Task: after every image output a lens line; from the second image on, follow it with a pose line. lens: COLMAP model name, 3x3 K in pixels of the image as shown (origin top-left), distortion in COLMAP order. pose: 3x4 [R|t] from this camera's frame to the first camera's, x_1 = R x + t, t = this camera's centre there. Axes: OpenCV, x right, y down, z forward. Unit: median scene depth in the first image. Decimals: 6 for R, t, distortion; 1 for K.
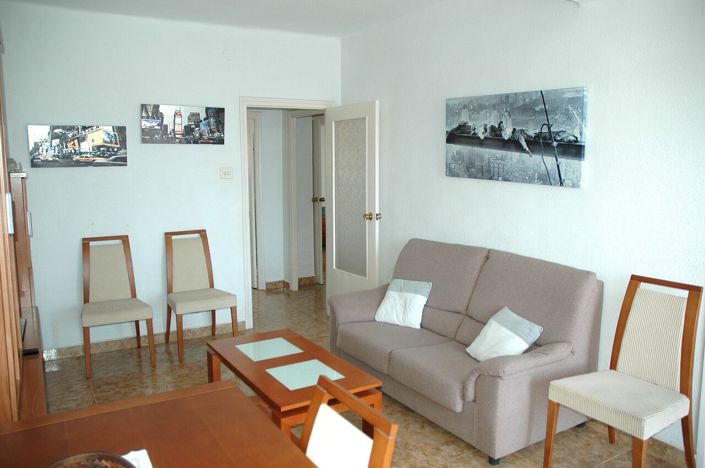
lens RADIAL K [[549.5, 0, 349.9], [0, 549.5, 231.4], [0, 0, 1]] dist [-0.137630, 0.104632]
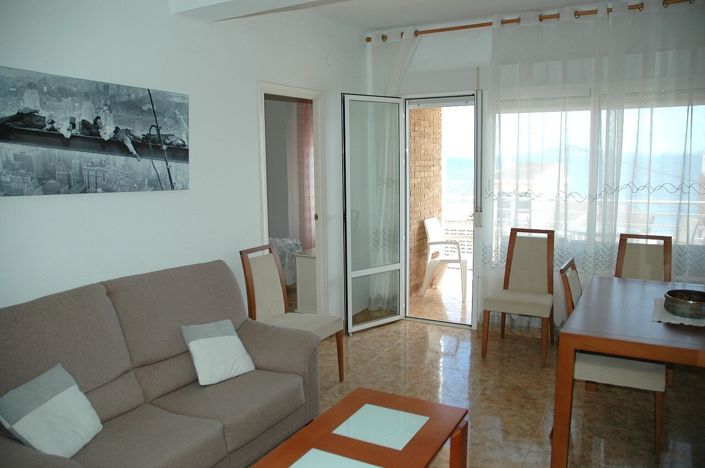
lens RADIAL K [[549.5, 0, 352.0], [0, 549.5, 229.6], [0, 0, 1]] dist [-0.137630, 0.104632]
pose [[-0.481670, -0.105248, 0.870010, -0.563336], [0.124818, 0.974402, 0.186981, -0.137833], [-0.867418, 0.198656, -0.456203, 1.031348]]
